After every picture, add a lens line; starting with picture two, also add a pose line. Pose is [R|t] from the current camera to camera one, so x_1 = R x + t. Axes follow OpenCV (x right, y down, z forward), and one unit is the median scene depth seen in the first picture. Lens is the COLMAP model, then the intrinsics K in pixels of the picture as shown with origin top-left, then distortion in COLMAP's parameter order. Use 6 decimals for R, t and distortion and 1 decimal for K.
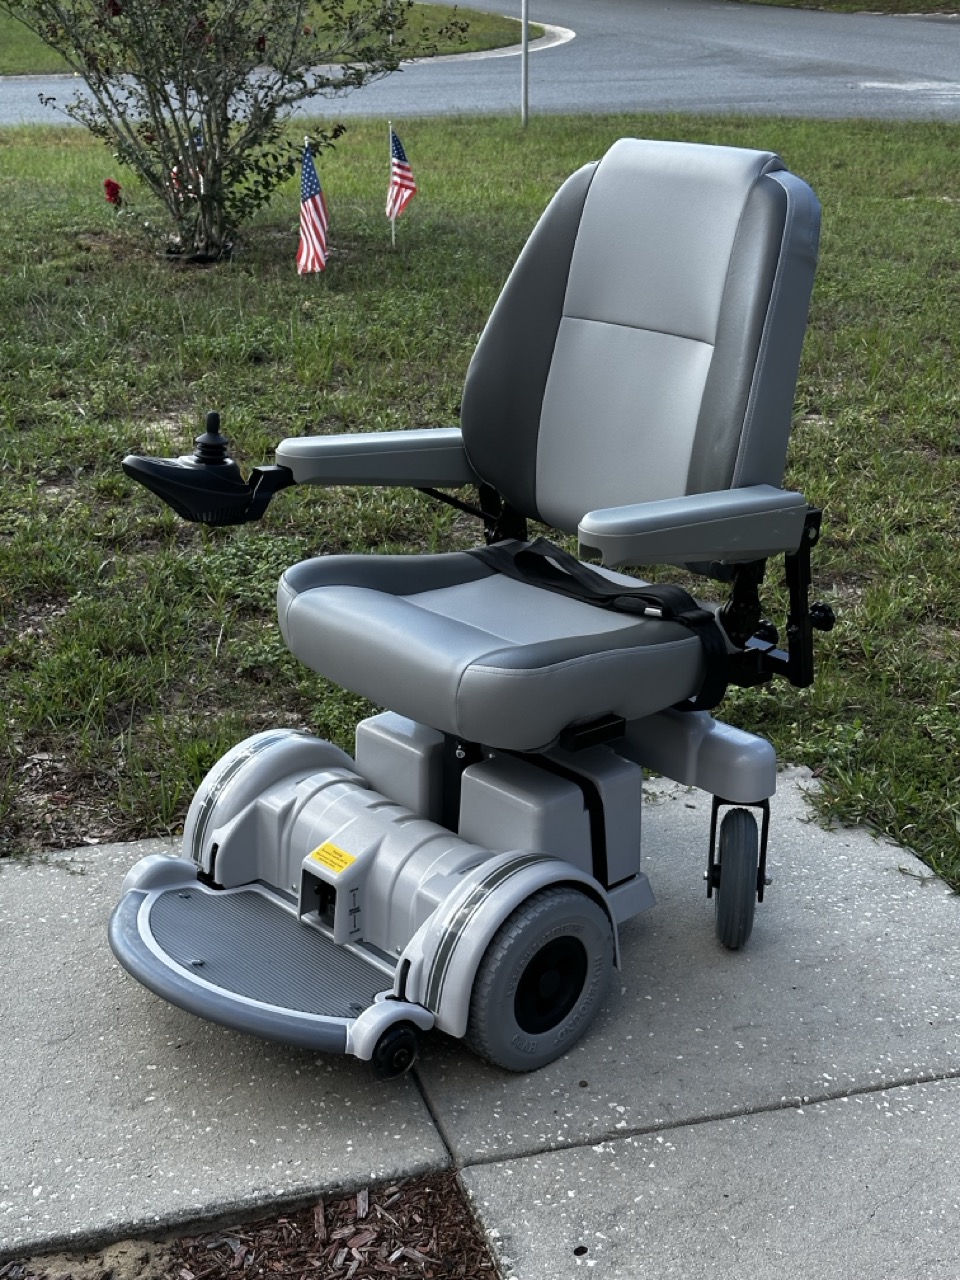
lens RADIAL K [[1772.3, 0, 529.4], [0, 1772.3, 640.3], [0, 0, 1]] dist [0.109397, -0.126802]
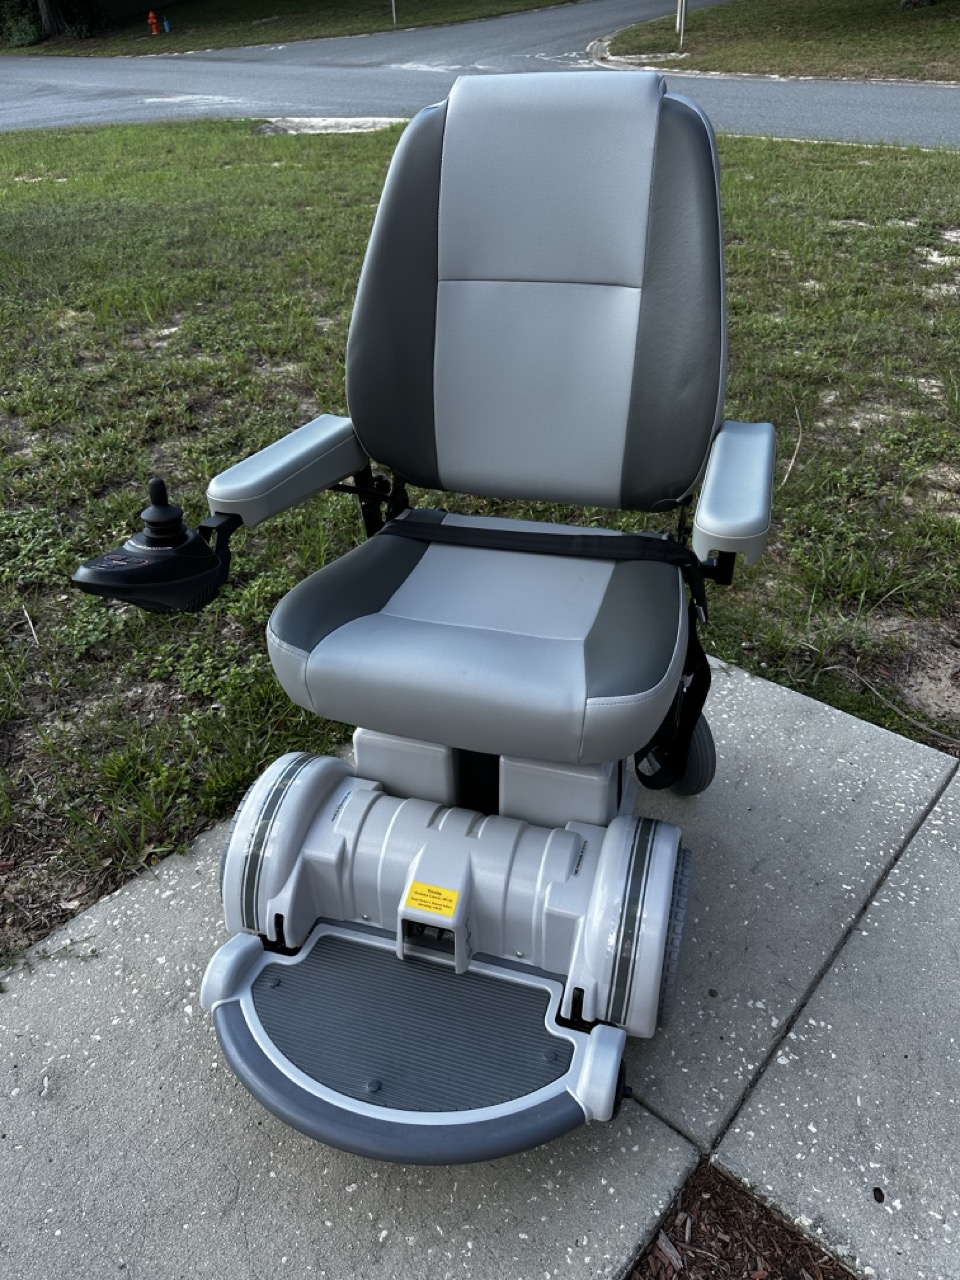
lens RADIAL K [[906.0, 0, 485.5], [0, 906.0, 636.2], [0, 0, 1]] dist [0.002695, -0.012630]
pose [[0.866572, -0.317337, 0.385162, -0.220939], [0.218516, 0.935148, 0.278836, -0.138756], [-0.448669, -0.157468, 0.879716, 0.543434]]
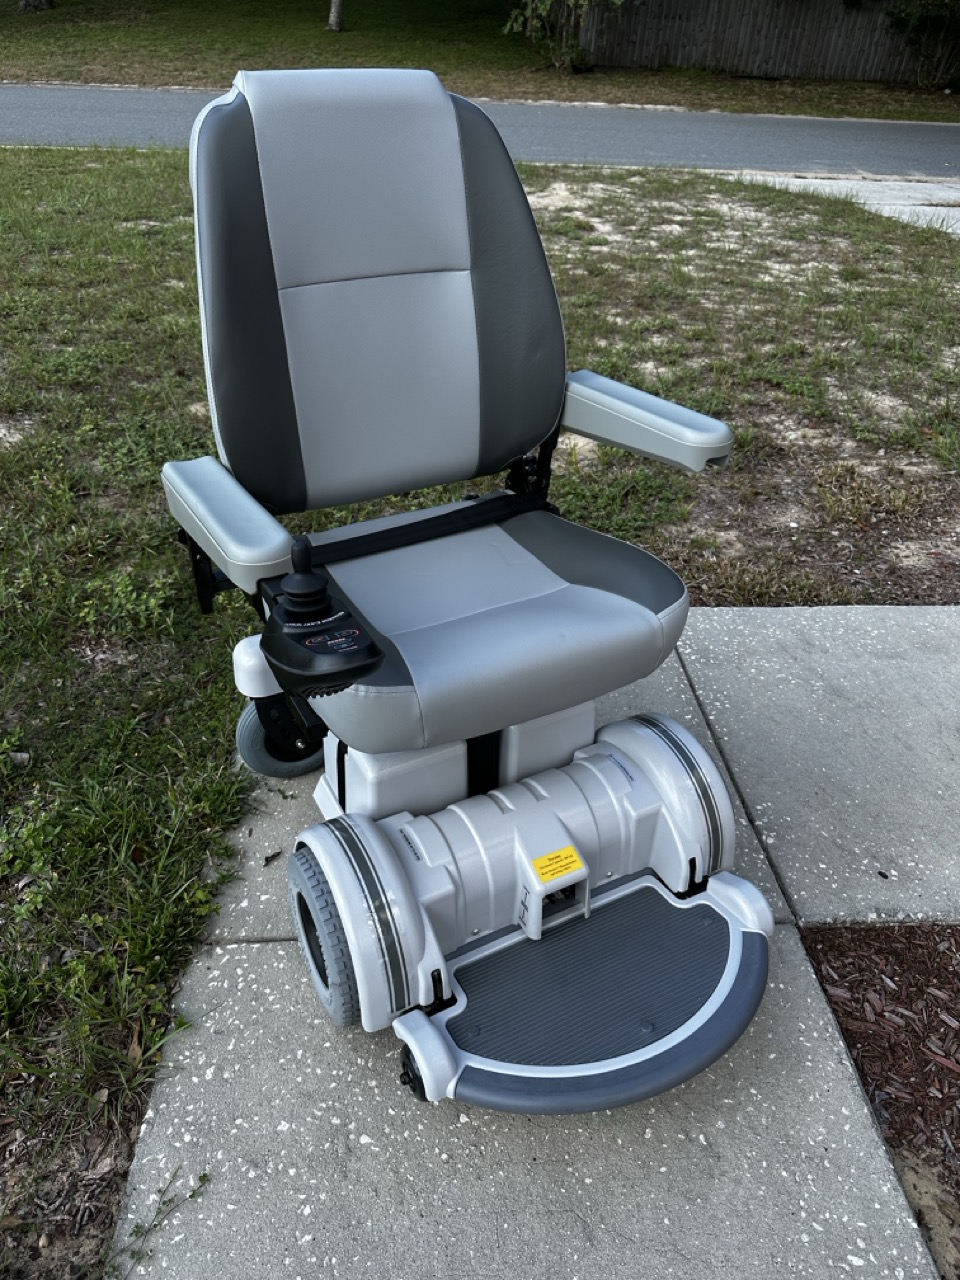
lens RADIAL K [[906.0, 0, 485.5], [0, 906.0, 636.2], [0, 0, 1]] dist [0.002695, -0.012630]
pose [[0.268088, -0.555659, 0.787002, -0.436208], [0.325924, 0.821048, 0.468672, -0.229870], [-0.906588, 0.130857, 0.401216, 0.773368]]
